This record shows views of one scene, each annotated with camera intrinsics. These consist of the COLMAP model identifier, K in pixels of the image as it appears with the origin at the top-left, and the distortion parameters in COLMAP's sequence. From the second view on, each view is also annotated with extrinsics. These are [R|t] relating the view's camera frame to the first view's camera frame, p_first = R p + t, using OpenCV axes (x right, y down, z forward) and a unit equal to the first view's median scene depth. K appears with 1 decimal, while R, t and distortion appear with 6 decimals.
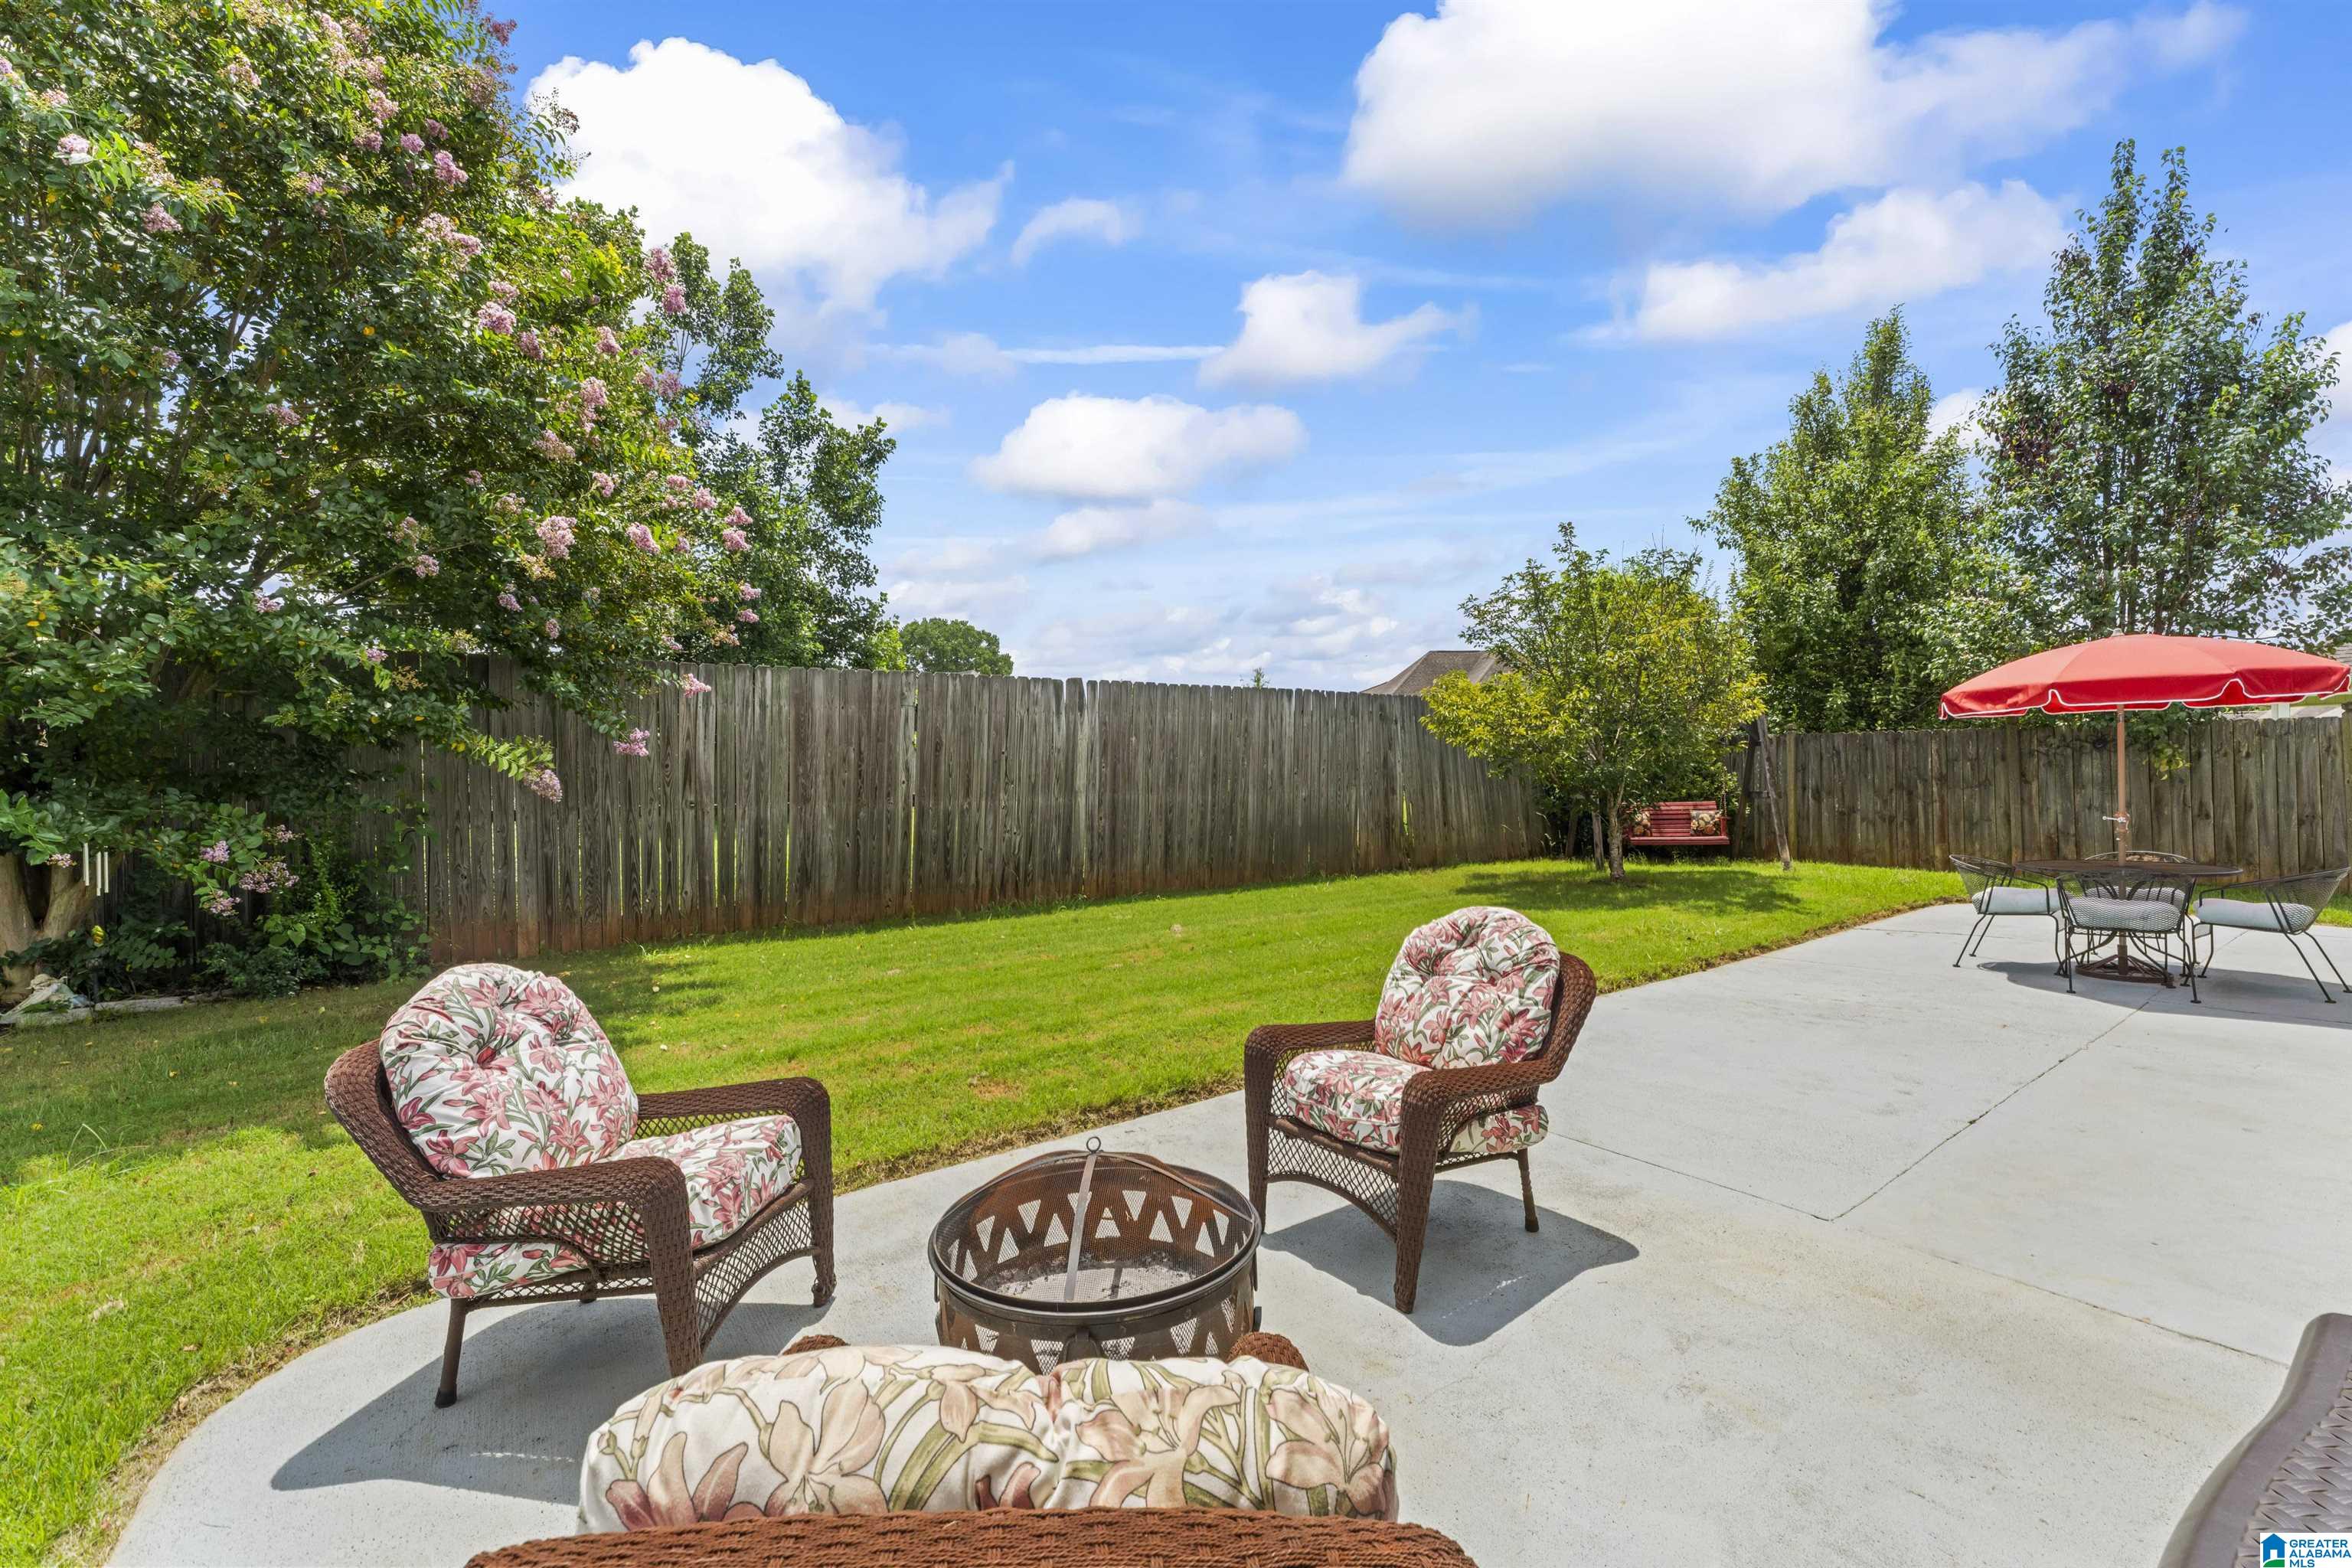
lens RADIAL K [[950.9, 0, 1176.0], [0, 950.9, 784.0], [0, 0, 1]] dist [-0.004185, -0.000169]
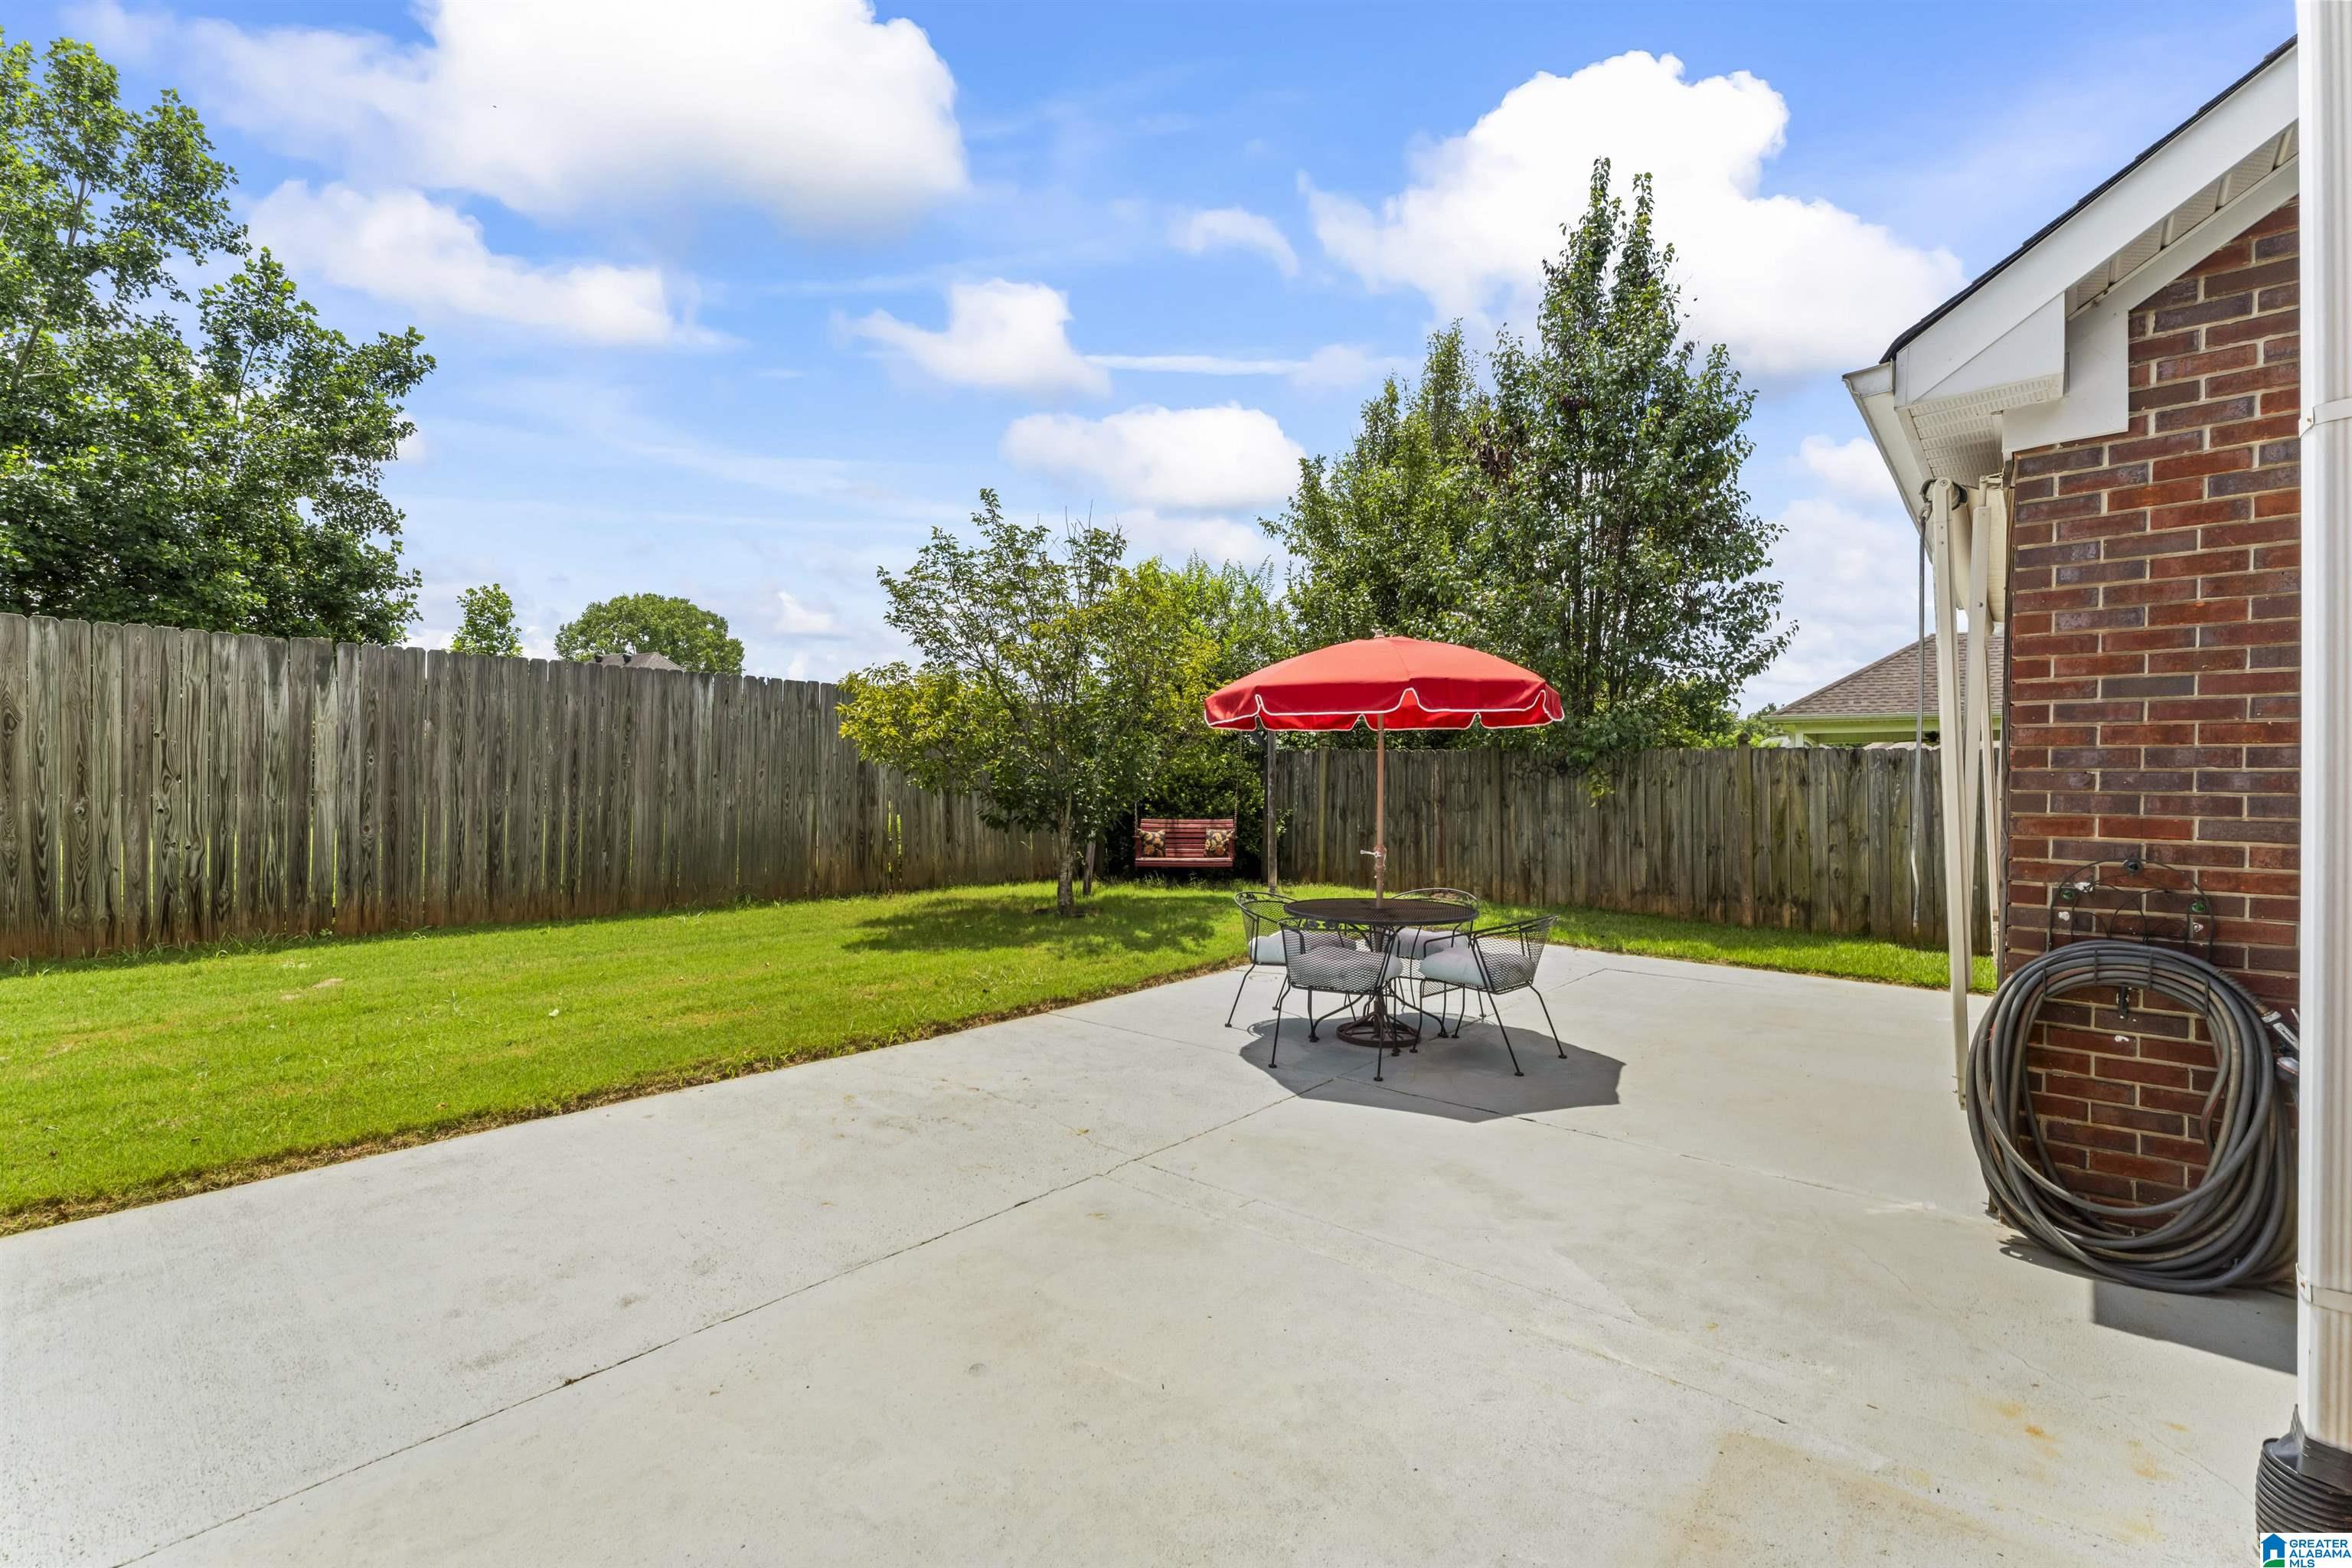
lens RADIAL K [[971.2, 0, 1166.6], [0, 971.2, 793.3], [0, 0, 1]] dist [-0.002501, -0.000054]
pose [[0.974902, 0.024260, 0.221309, 0.336436], [-0.024959, 0.999688, 0.000362, -0.007020], [-0.221231, -0.005877, 0.975204, 0.103392]]
